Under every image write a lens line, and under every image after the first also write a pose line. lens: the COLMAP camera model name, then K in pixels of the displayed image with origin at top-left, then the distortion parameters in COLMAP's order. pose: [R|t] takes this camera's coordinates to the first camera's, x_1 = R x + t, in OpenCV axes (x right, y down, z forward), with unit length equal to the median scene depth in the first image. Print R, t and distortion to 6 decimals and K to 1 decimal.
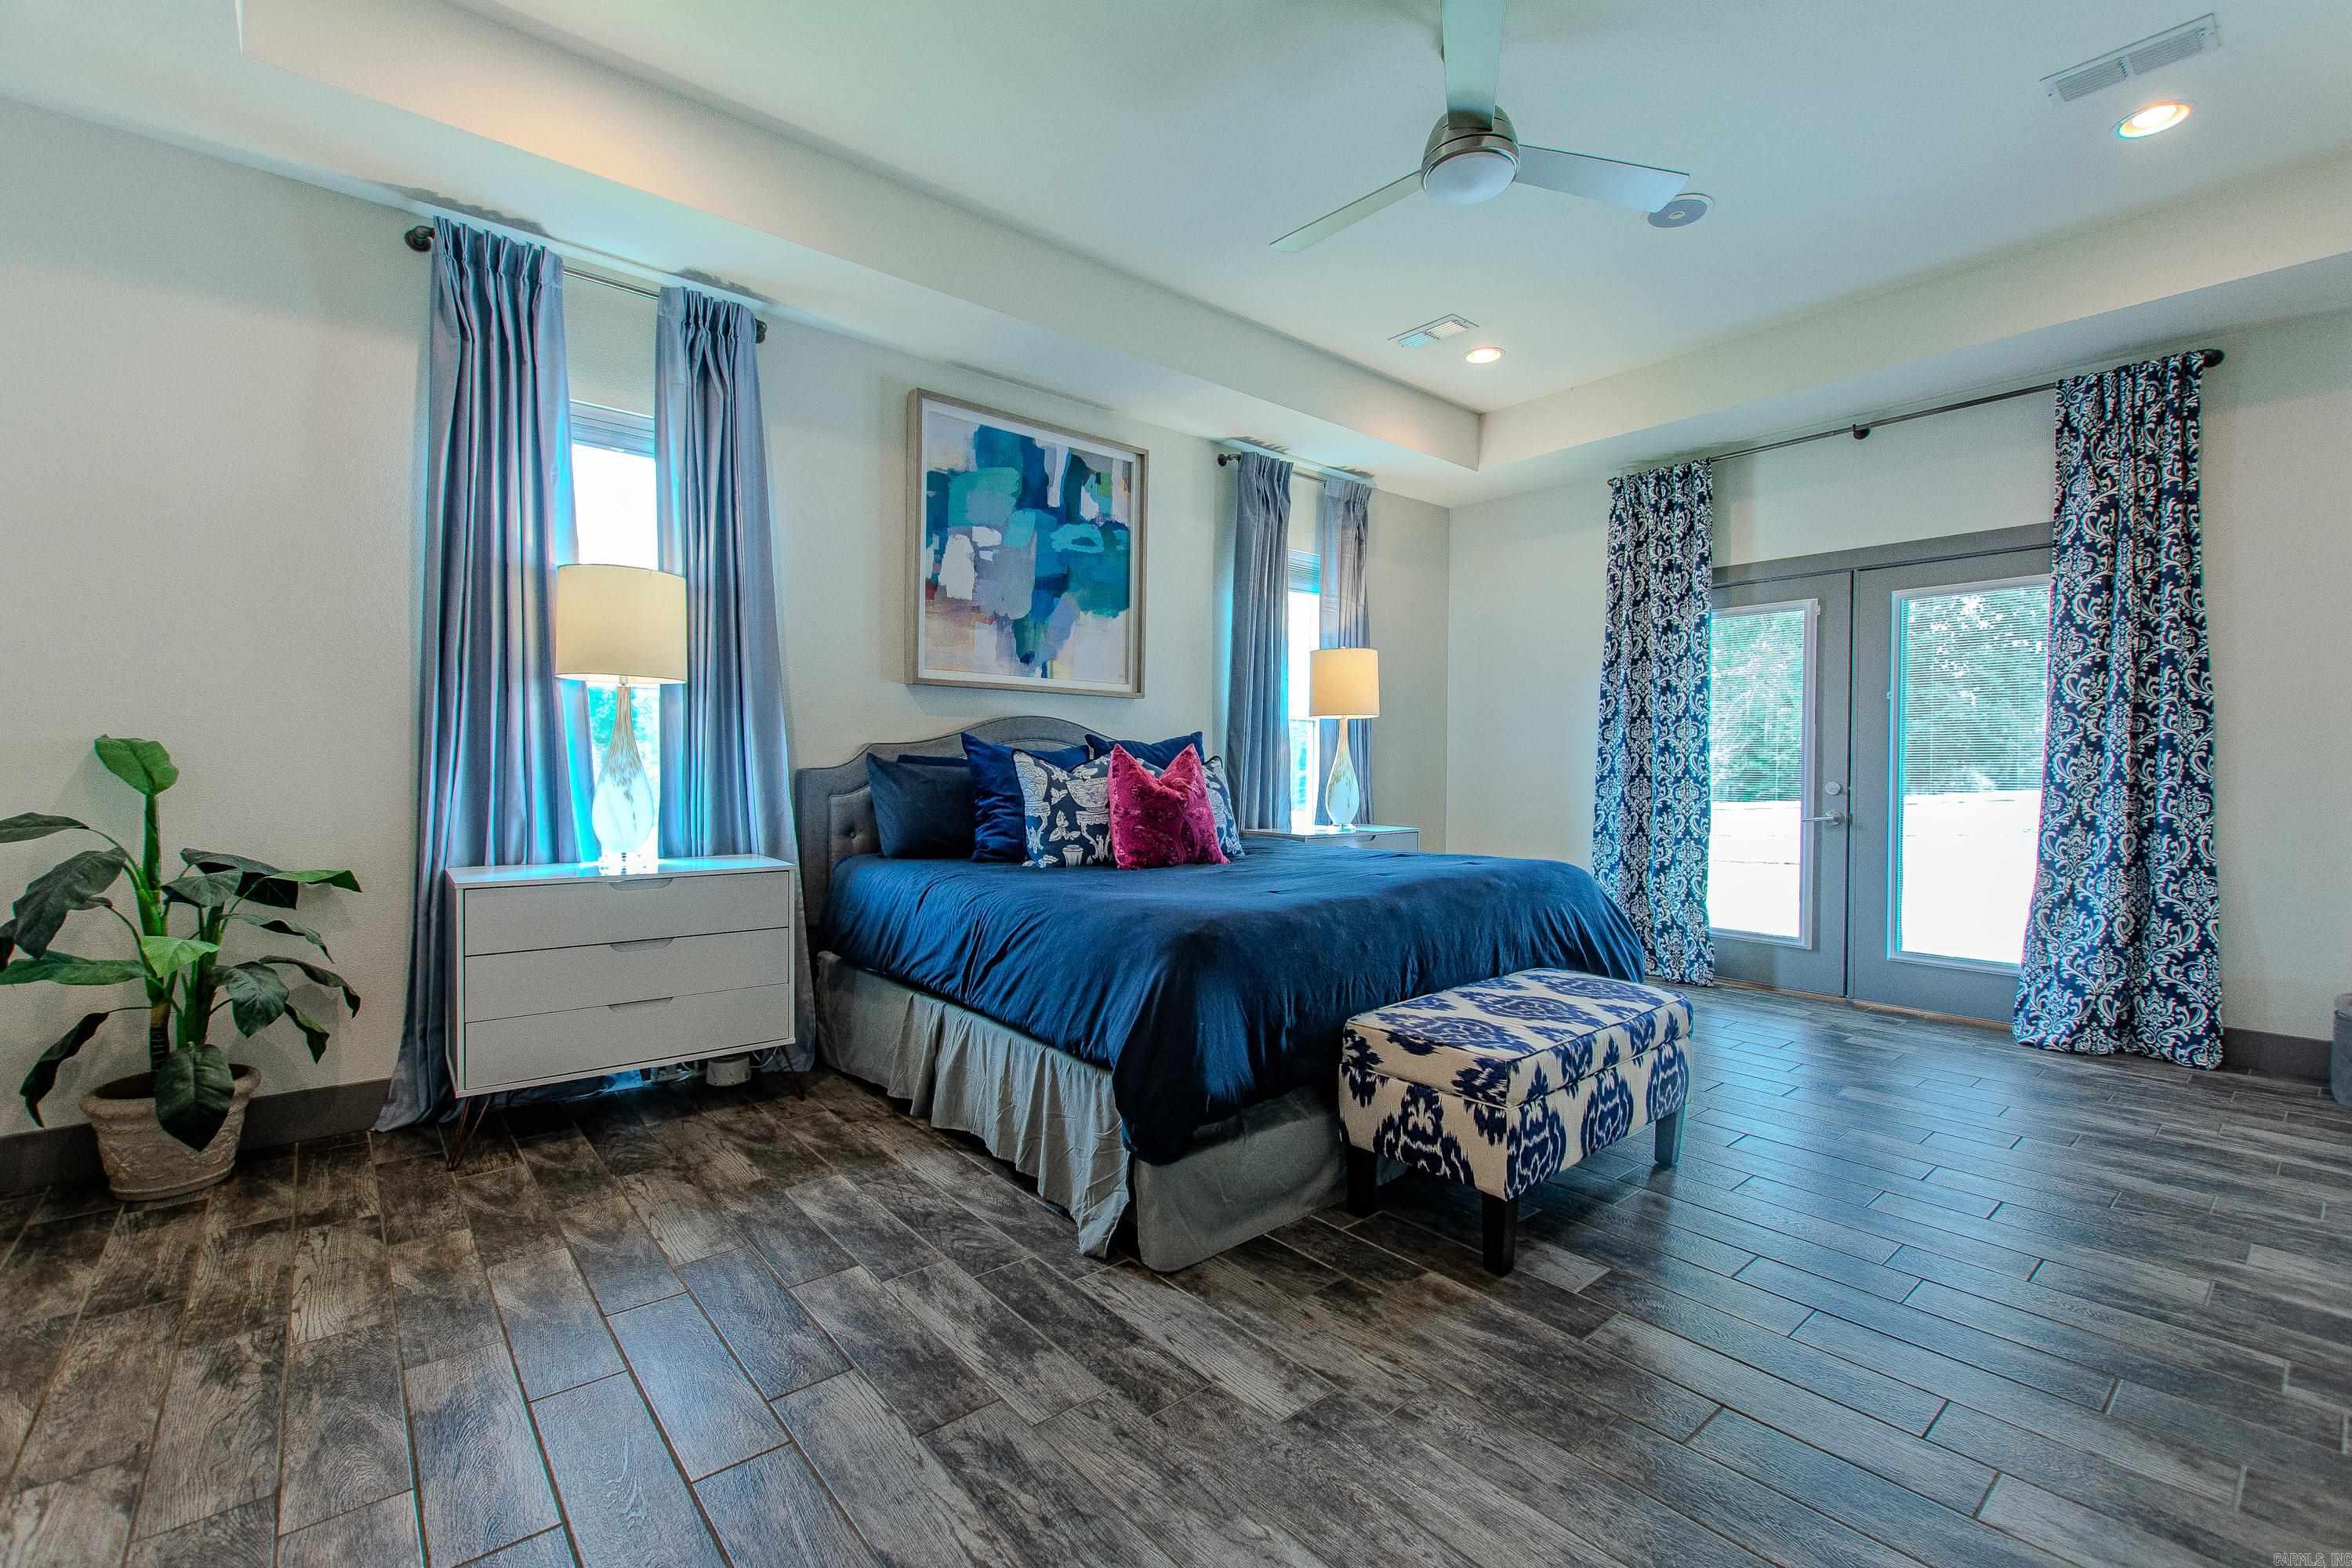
lens RADIAL K [[1007.5, 0, 1176.0], [0, 1007.5, 784.0], [0, 0, 1]] dist [0.008768, -0.006105]
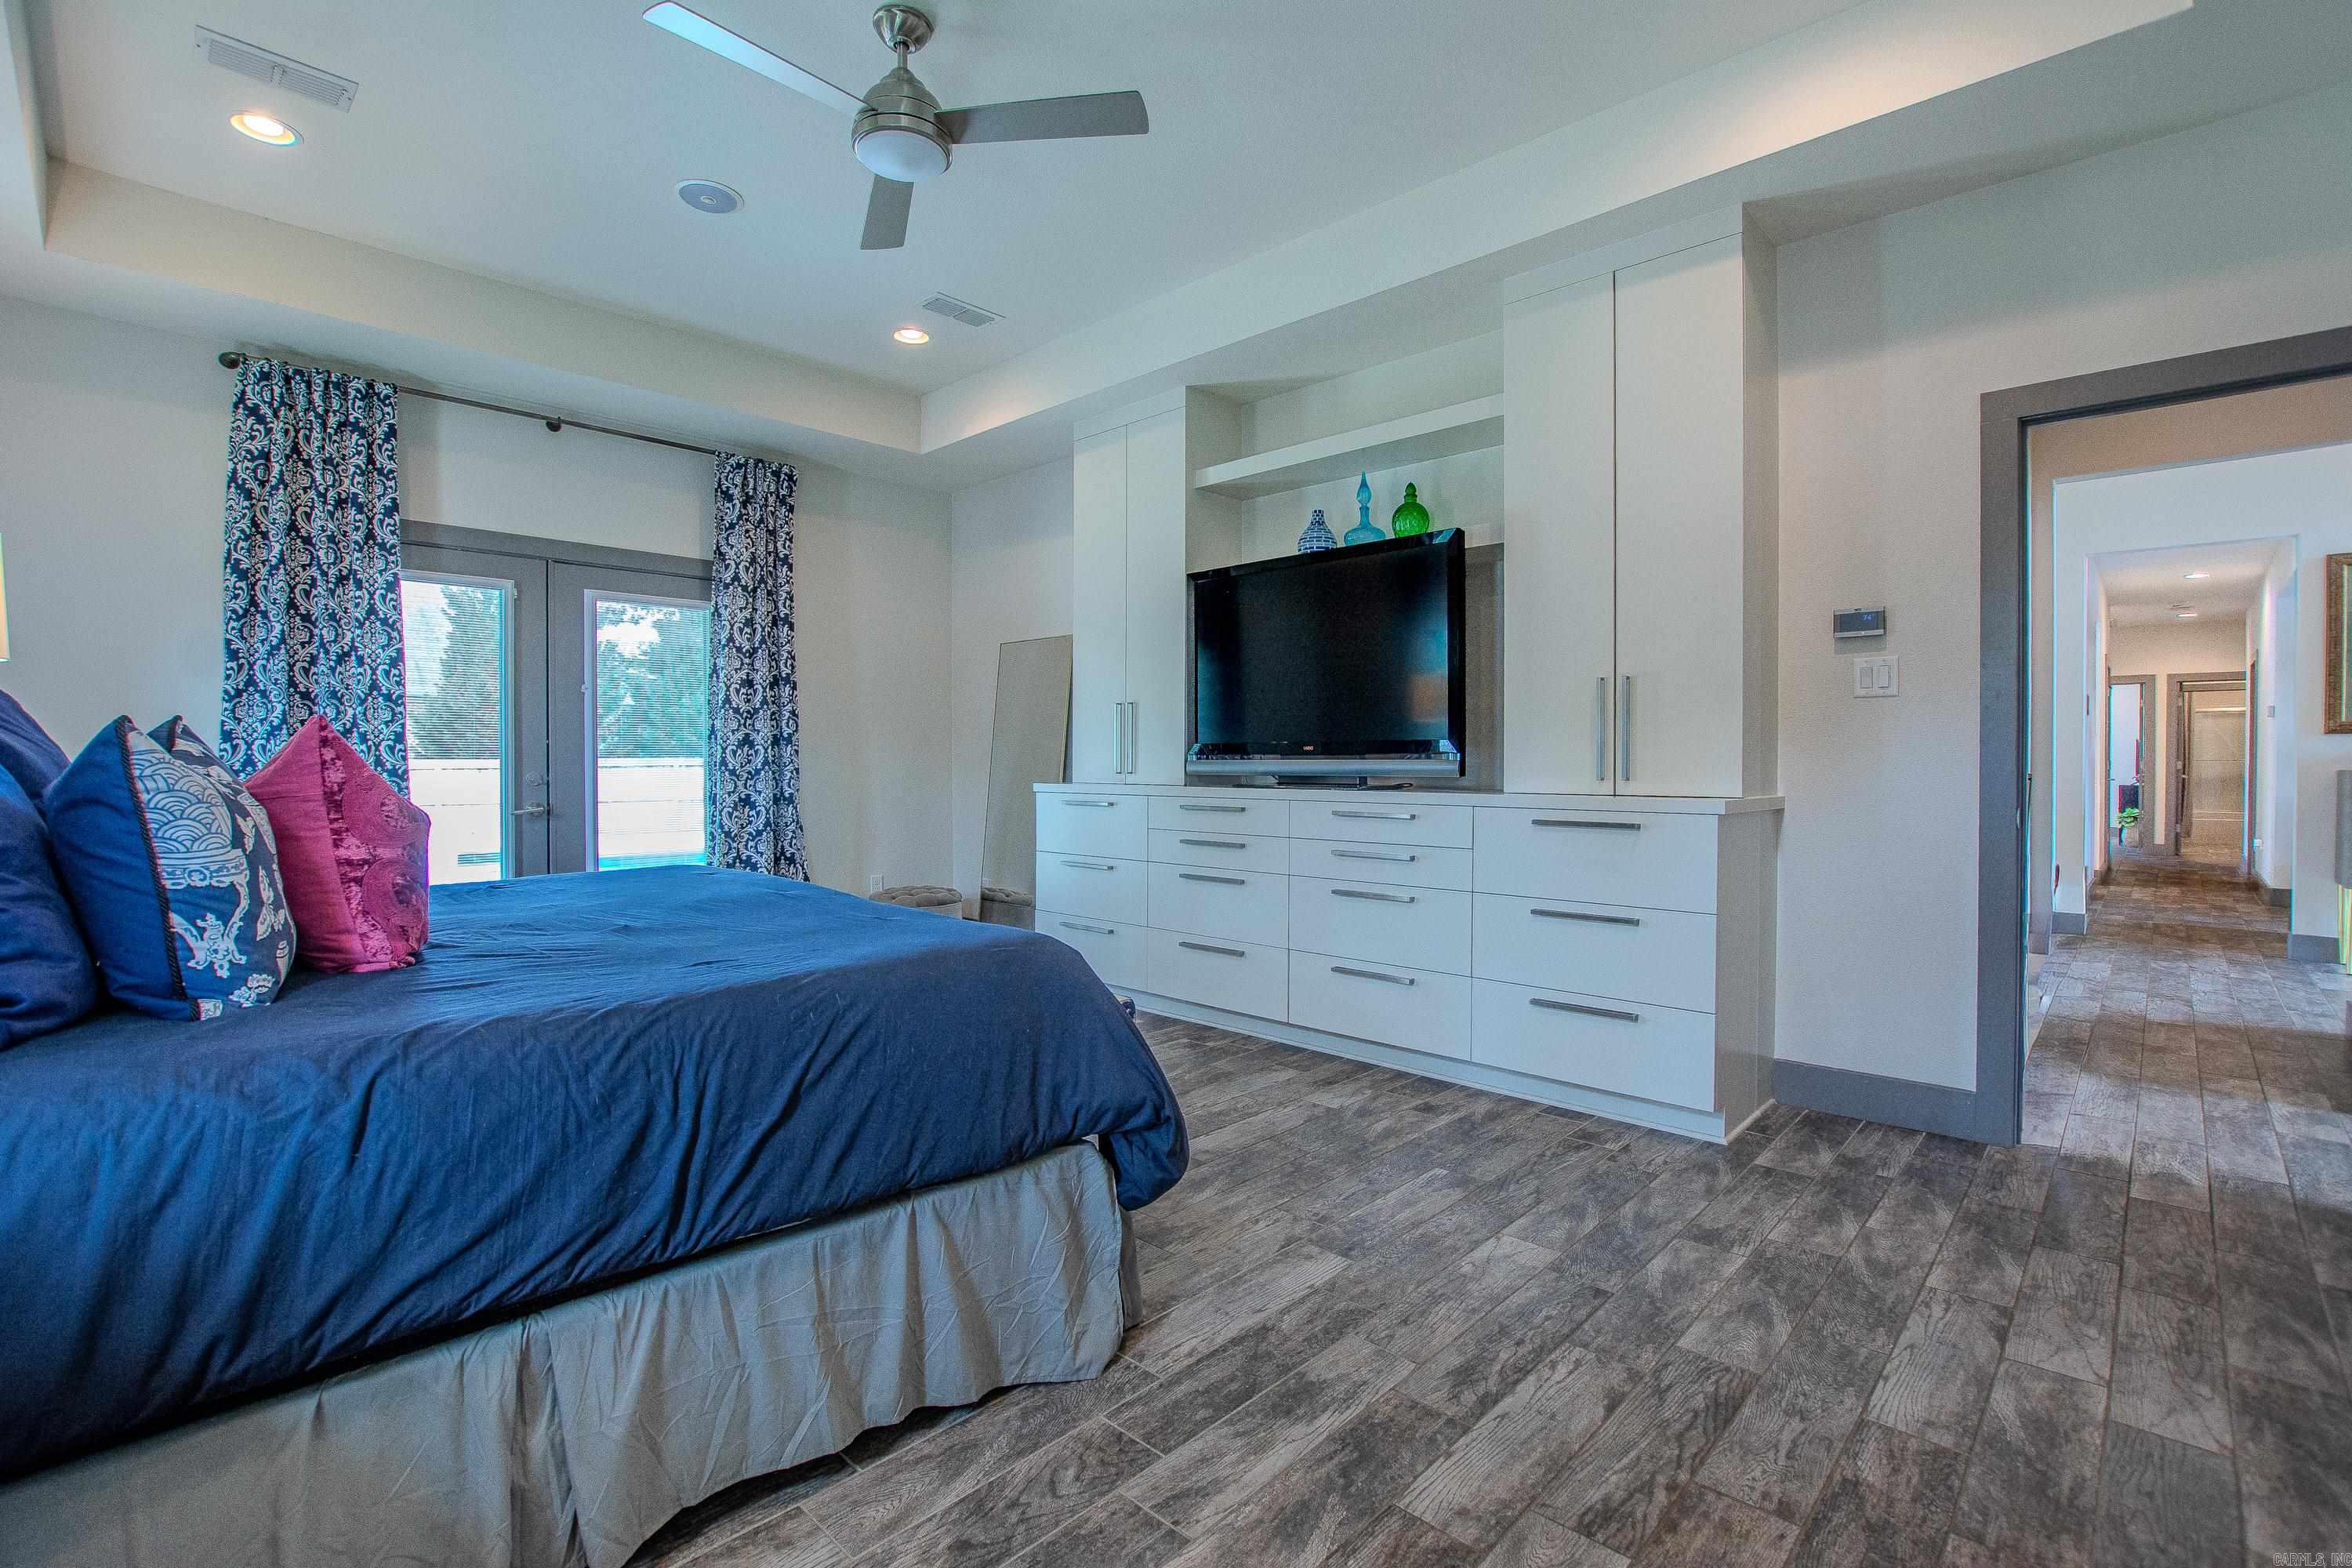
lens RADIAL K [[1075.5, 0, 1194.9], [0, 1075.5, 771.6], [0, 0, 1]] dist [-0.026253, 0.000577]
pose [[-0.119566, -0.016321, 0.992692, -0.834280], [0.016686, 0.999691, 0.018446, -0.021001], [-0.992686, 0.018770, -0.119257, 0.915883]]
